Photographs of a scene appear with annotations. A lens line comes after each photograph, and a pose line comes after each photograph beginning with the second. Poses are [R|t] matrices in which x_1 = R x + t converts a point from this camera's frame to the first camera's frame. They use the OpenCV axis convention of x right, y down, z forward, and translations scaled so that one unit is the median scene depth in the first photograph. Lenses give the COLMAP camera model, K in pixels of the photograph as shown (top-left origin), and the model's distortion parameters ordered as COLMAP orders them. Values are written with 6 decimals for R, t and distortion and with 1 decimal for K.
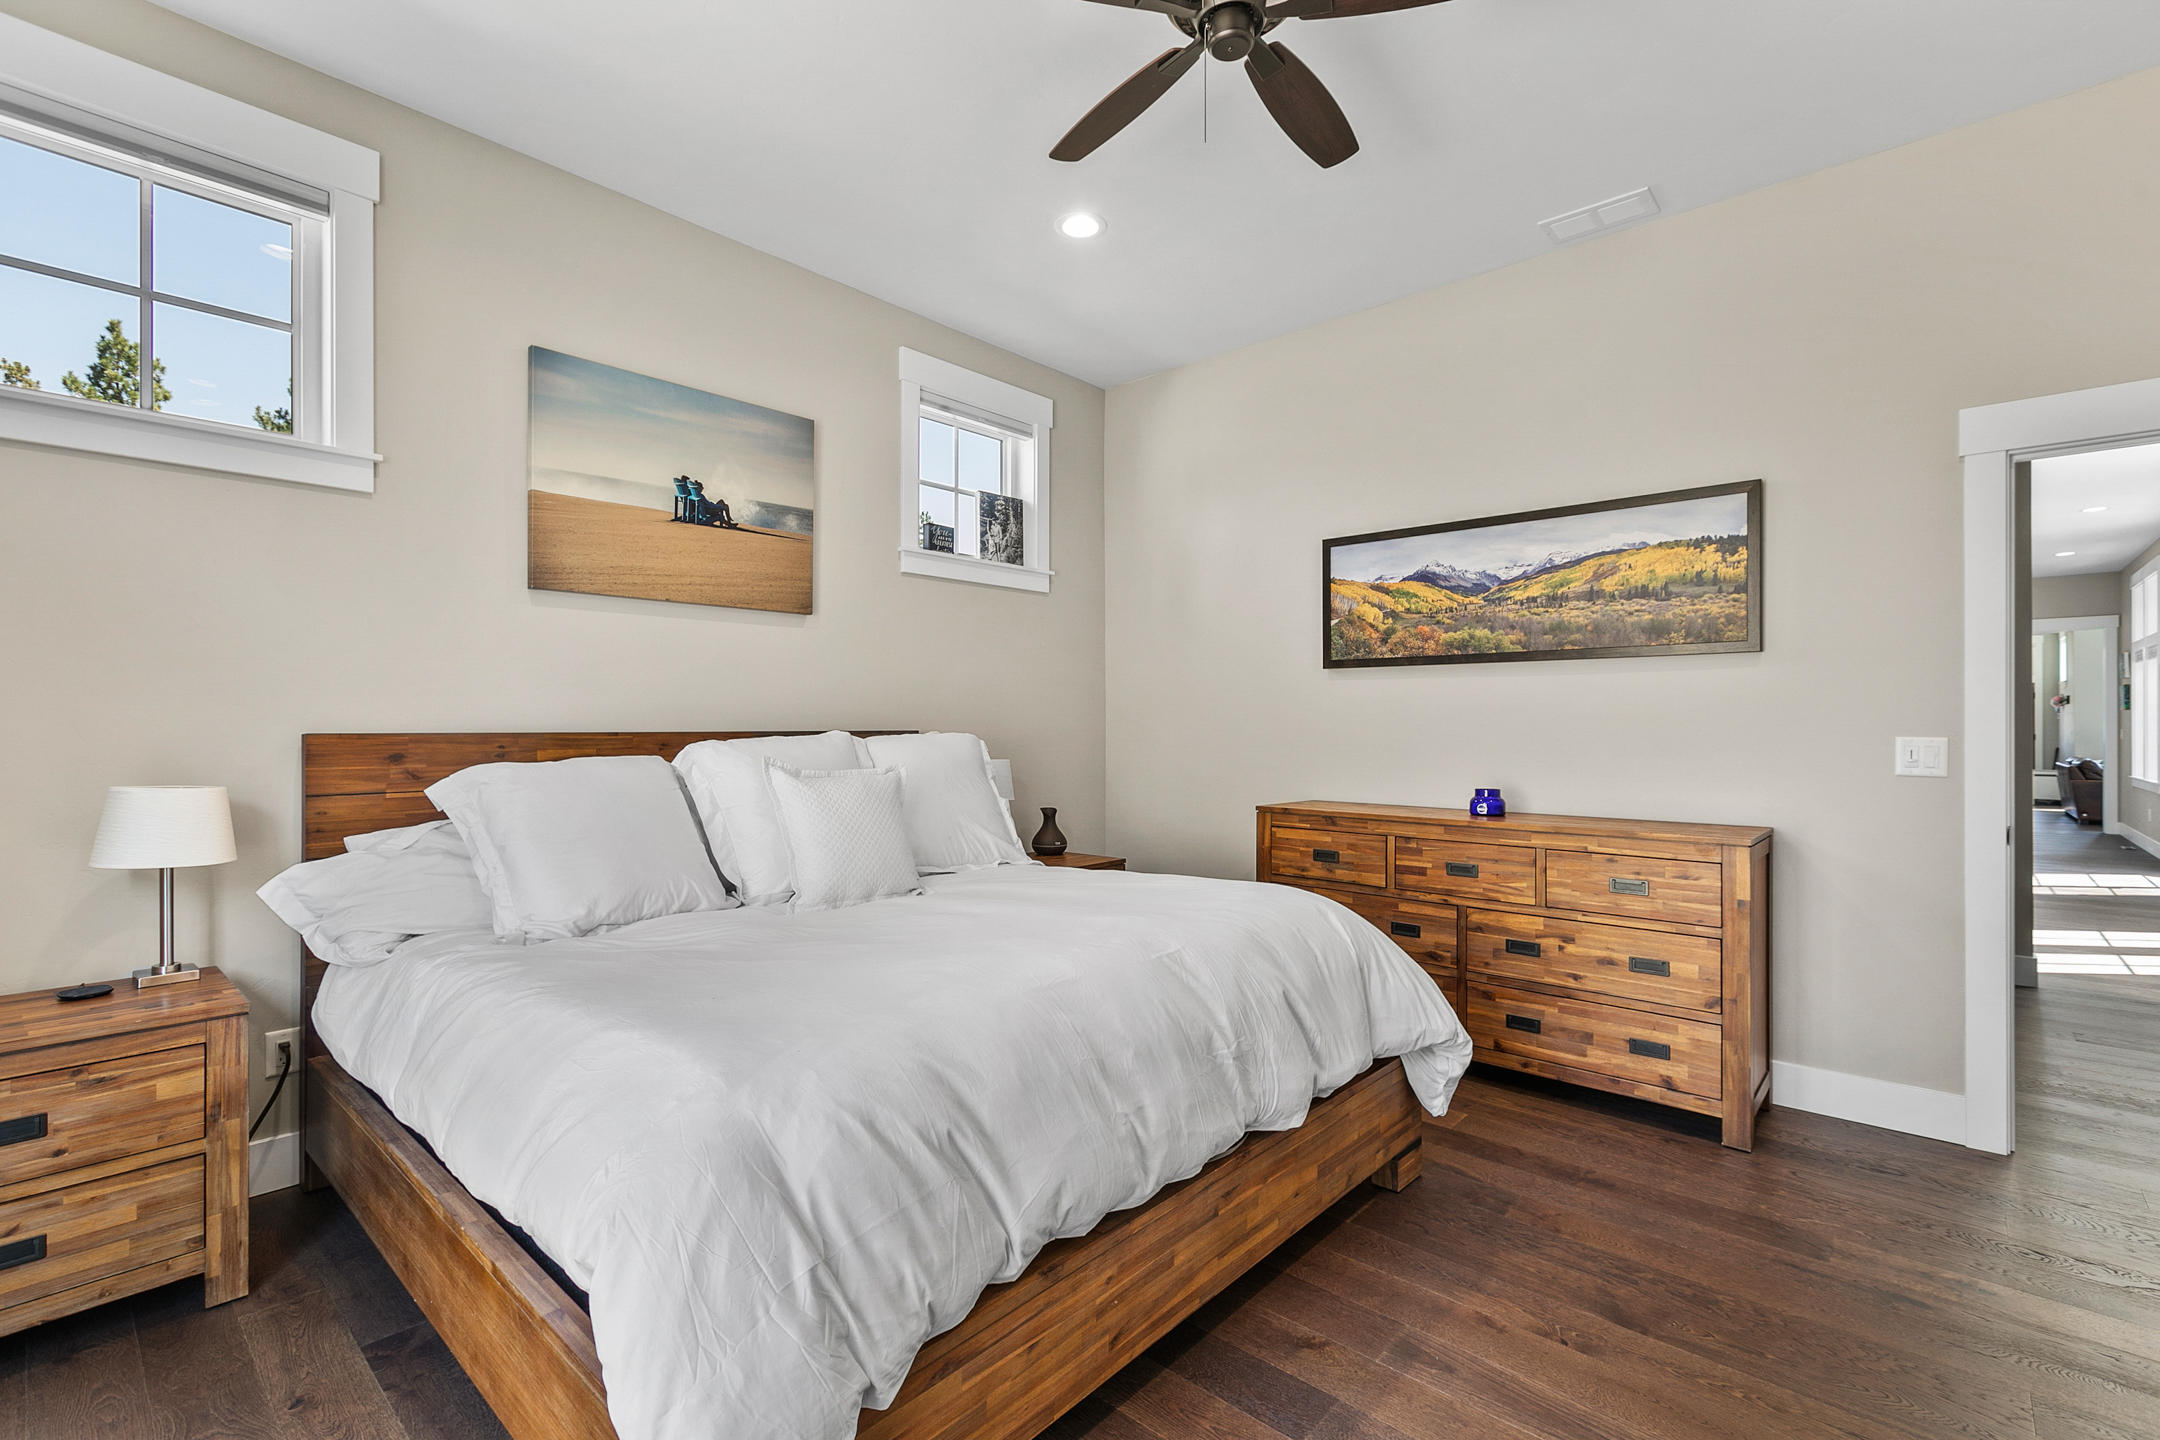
lens RADIAL K [[966.8, 0, 1073.5], [0, 966.8, 723.4], [0, 0, 1]] dist [0.002338, -0.000750]
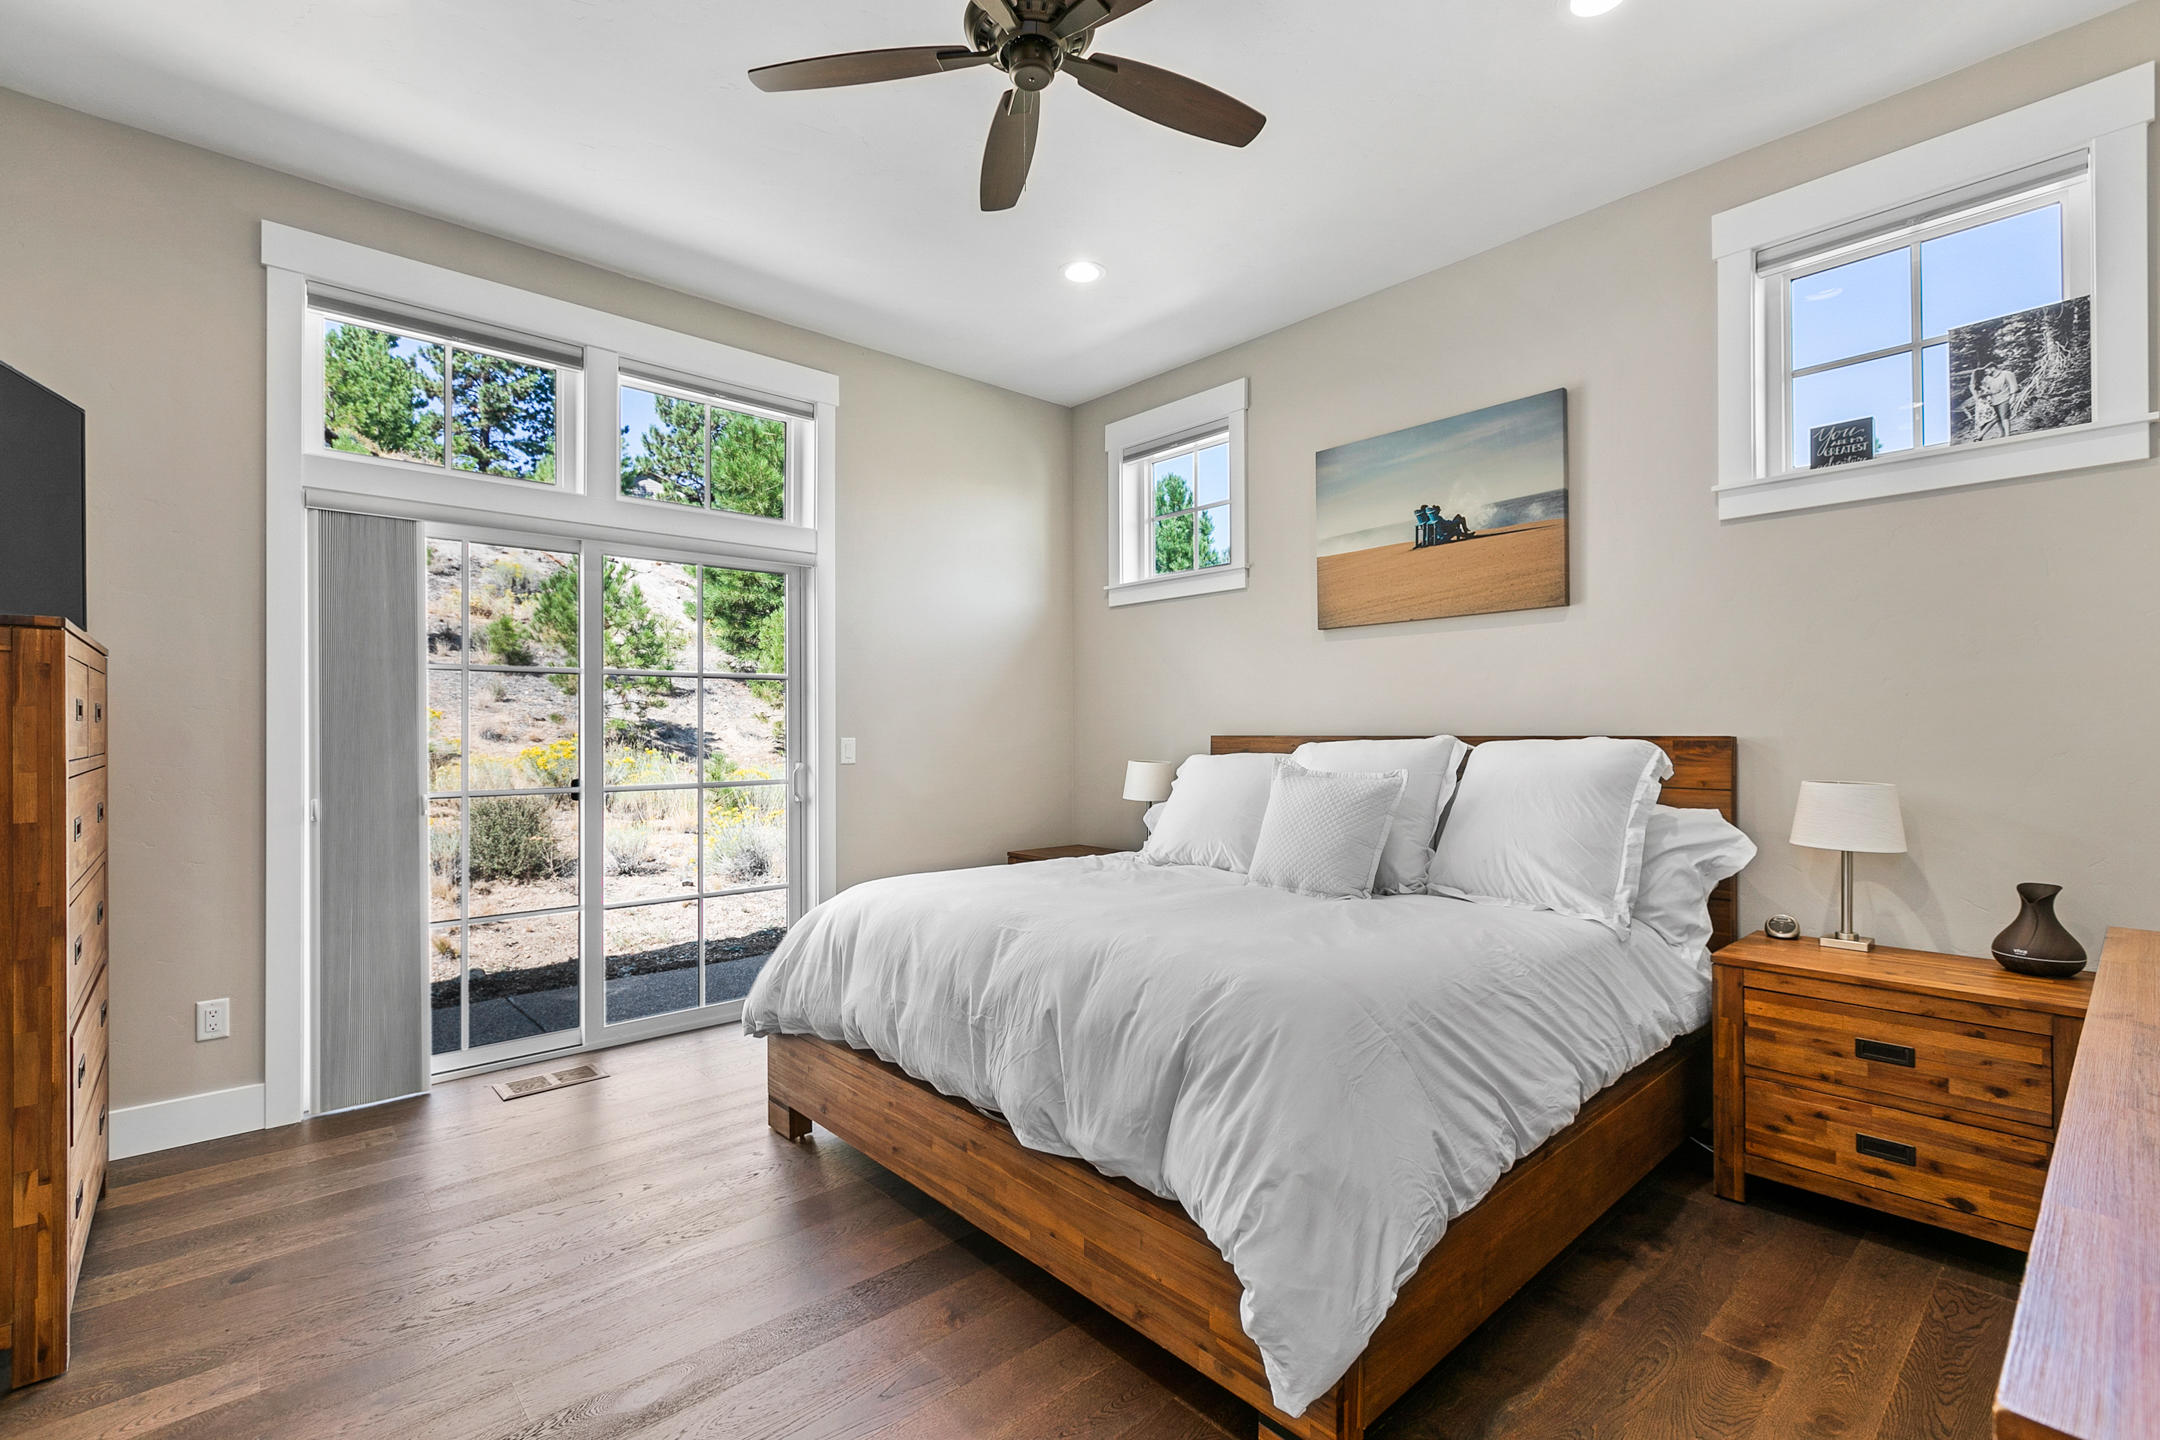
lens RADIAL K [[966.8, 0, 1075.4], [0, 966.8, 725.0], [0, 0, 1]] dist [0.002338, -0.000750]
pose [[-0.111818, -0.003543, -0.993722, 0.734734], [0.007648, 0.999961, -0.004426, -0.001769], [0.993699, -0.008095, -0.111786, 0.715061]]
